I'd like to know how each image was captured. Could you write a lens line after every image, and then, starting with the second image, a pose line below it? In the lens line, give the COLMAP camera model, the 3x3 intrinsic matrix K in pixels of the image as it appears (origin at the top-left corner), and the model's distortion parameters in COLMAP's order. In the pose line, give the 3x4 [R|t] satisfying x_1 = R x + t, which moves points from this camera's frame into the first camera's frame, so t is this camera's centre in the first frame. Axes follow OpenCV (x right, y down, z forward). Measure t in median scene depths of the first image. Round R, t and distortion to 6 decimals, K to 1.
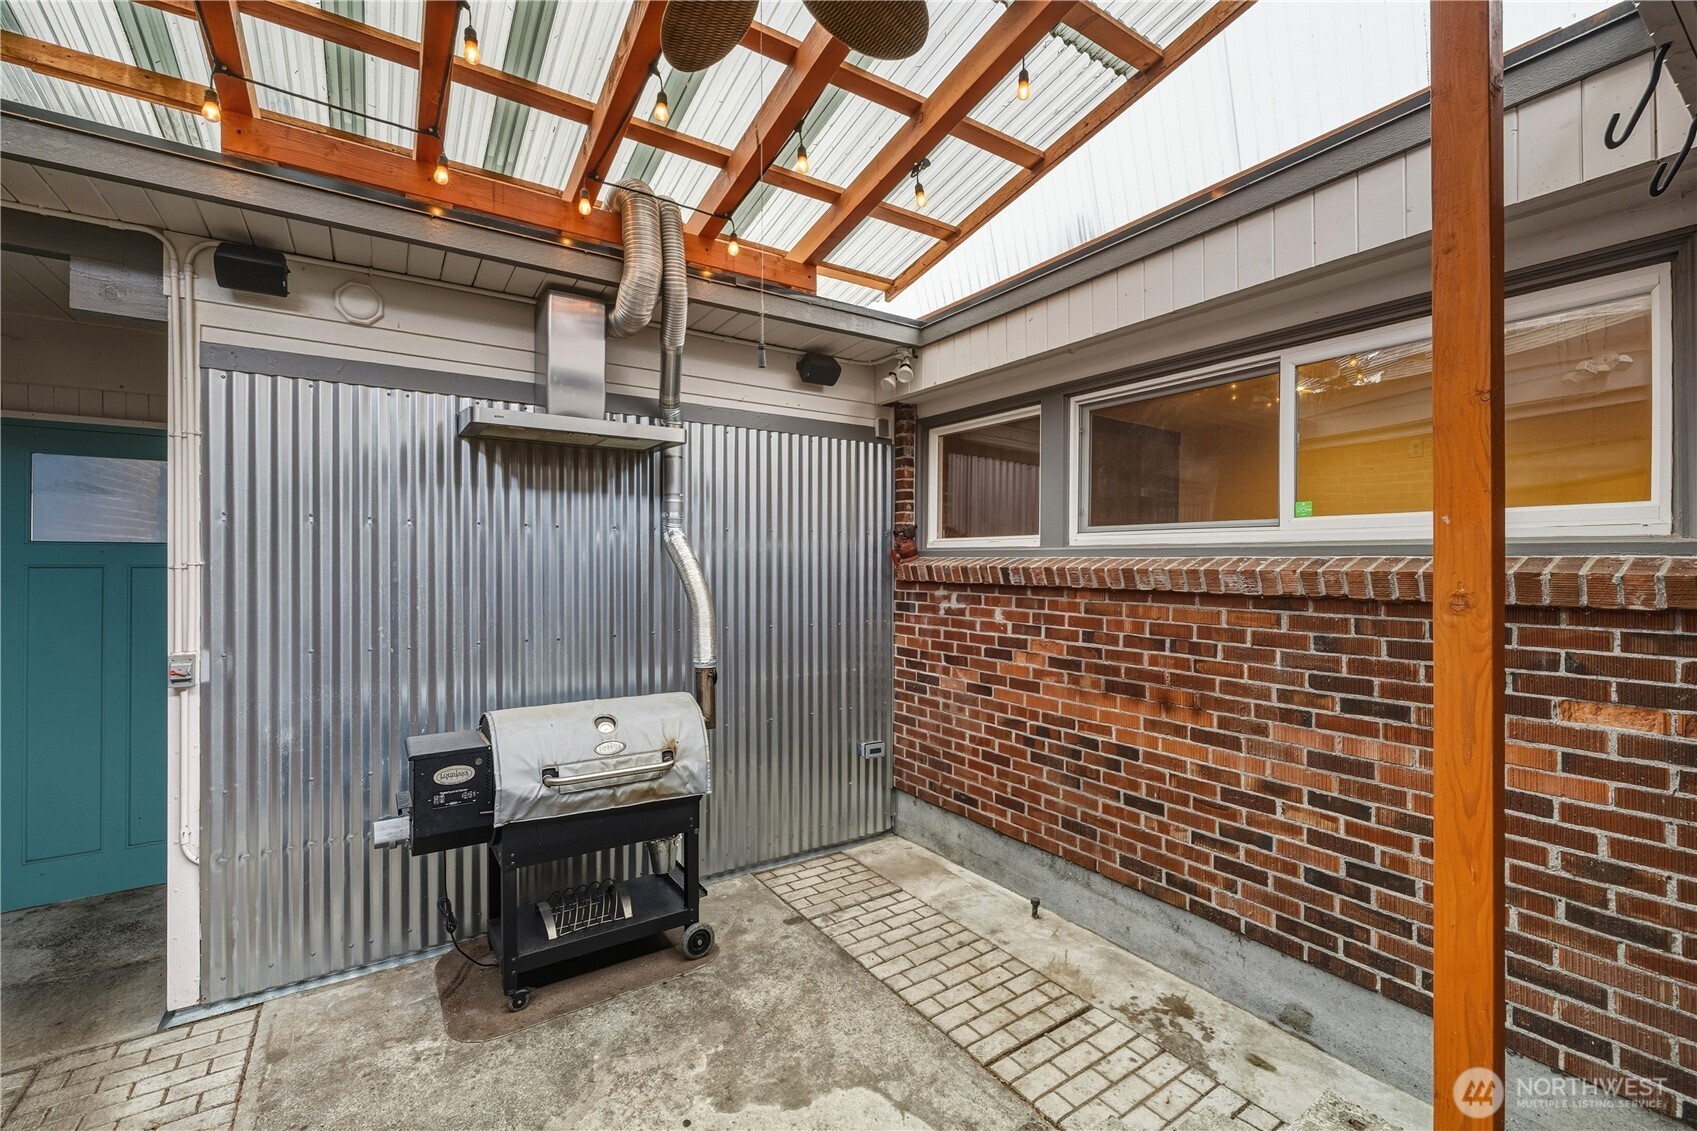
lens RADIAL K [[720.3, 0, 846.5], [0, 720.3, 558.7], [0, 0, 1]] dist [0.001571, -0.000069]
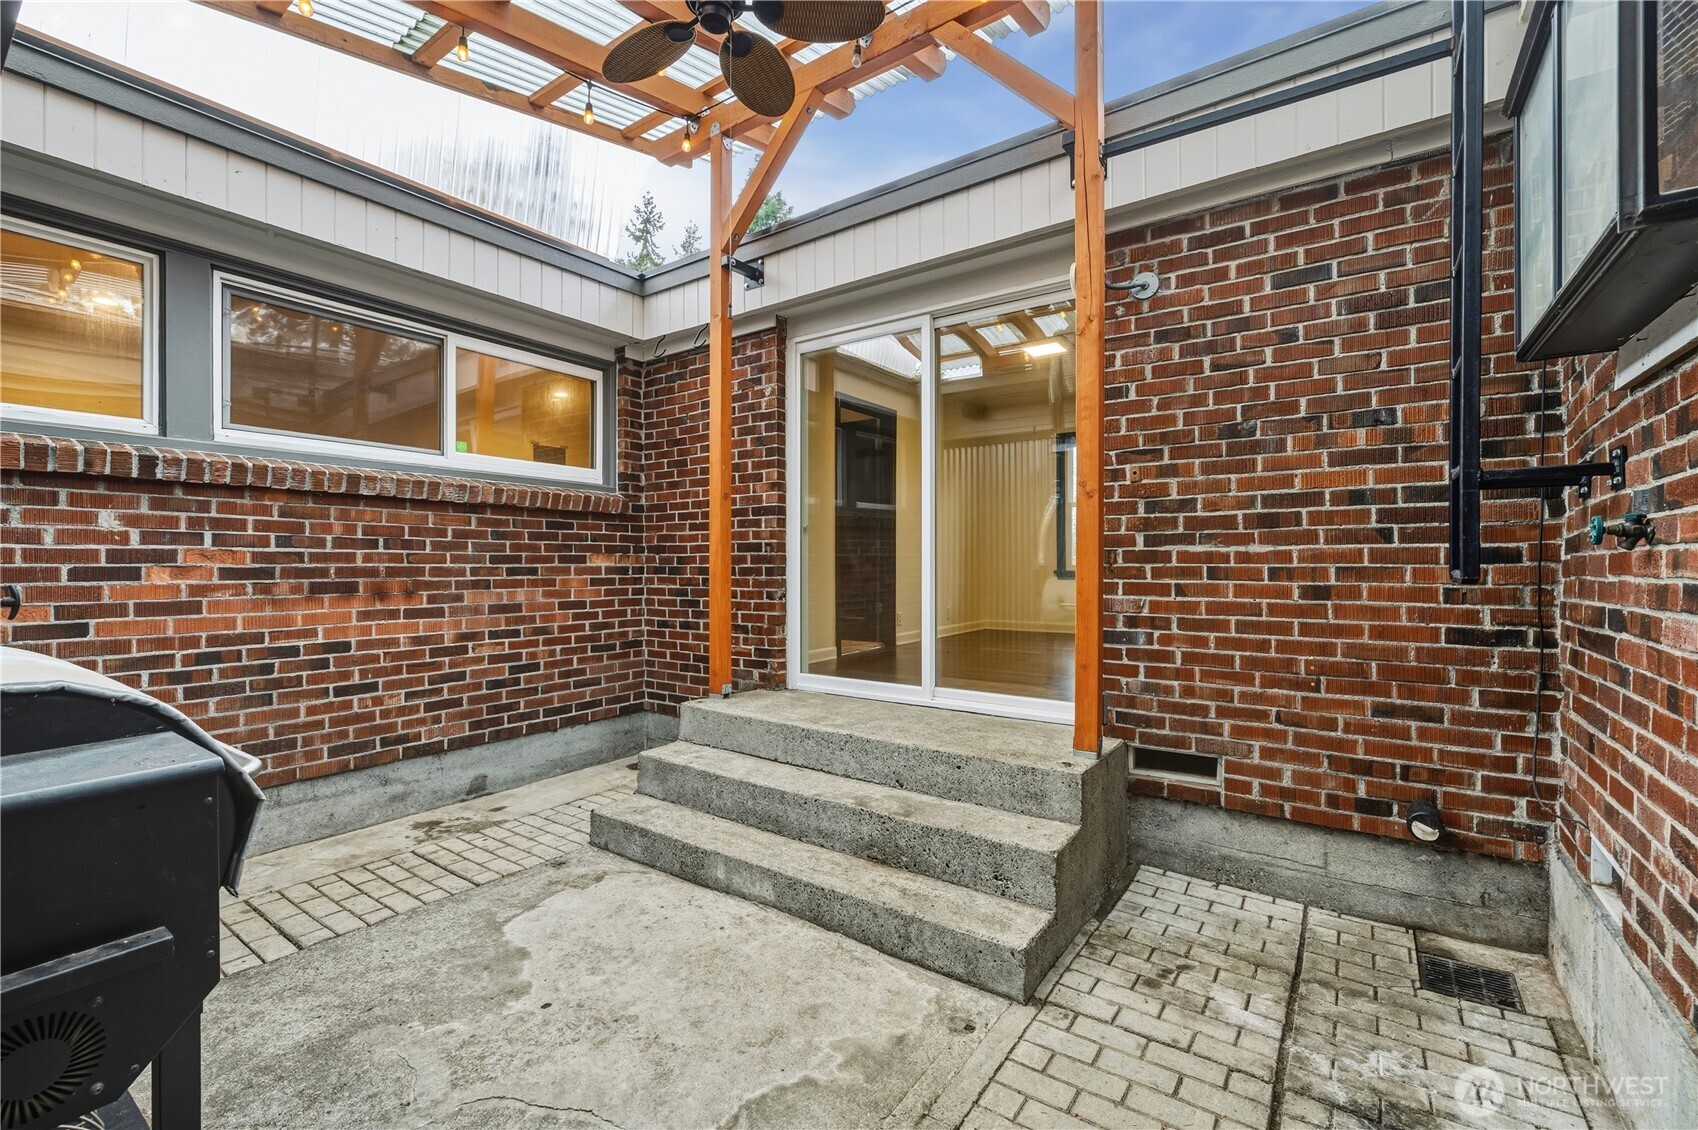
lens RADIAL K [[720.8, 0, 839.6], [0, 720.8, 564.3], [0, 0, 1]] dist [0.001571, -0.000069]
pose [[-0.356971, 0.000716, 0.934115, -0.969457], [-0.002729, 0.999995, -0.001810, 0.163373], [-0.934112, -0.003195, -0.356967, 0.768961]]
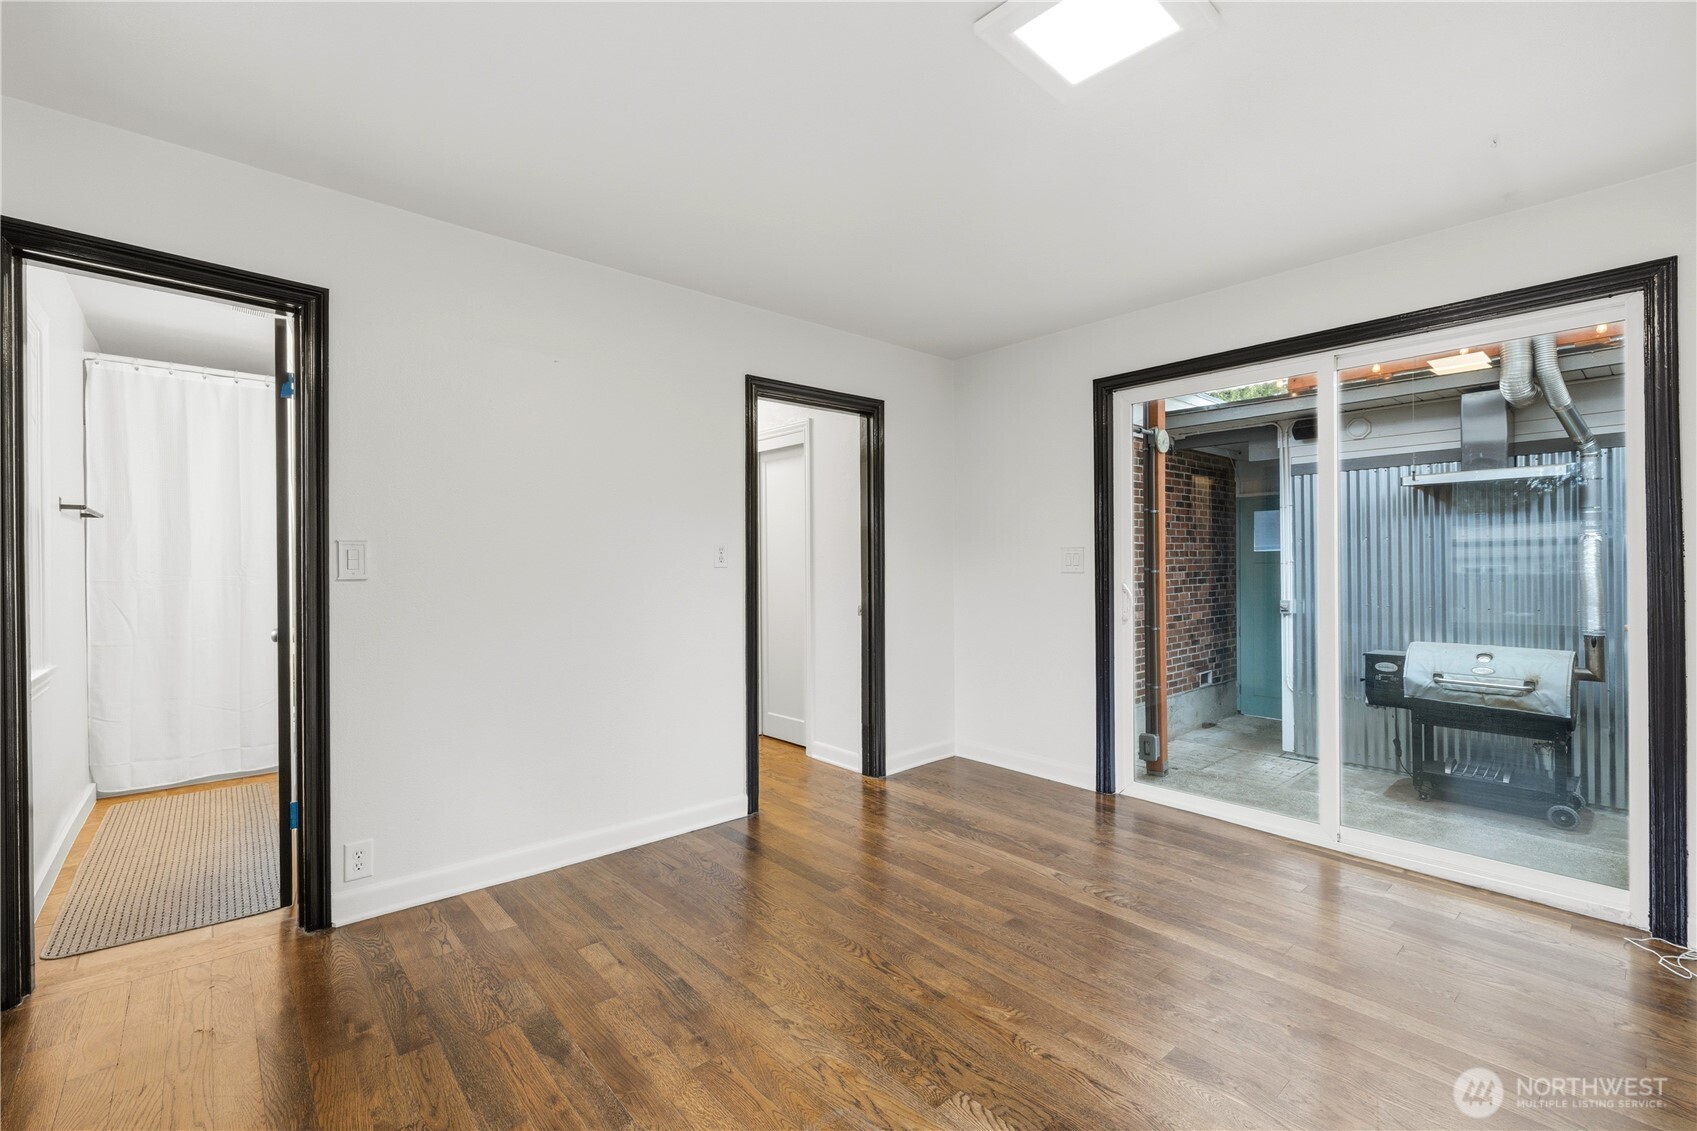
lens RADIAL K [[720.3, 0, 858.3], [0, 720.3, 564.3], [0, 0, 1]] dist [0.001571, -0.000069]
pose [[0.139173, -0.004385, -0.990258, 1.145615], [0.010504, 0.999940, -0.002952, 0.008686], [0.990212, -0.009991, 0.139211, -0.666466]]
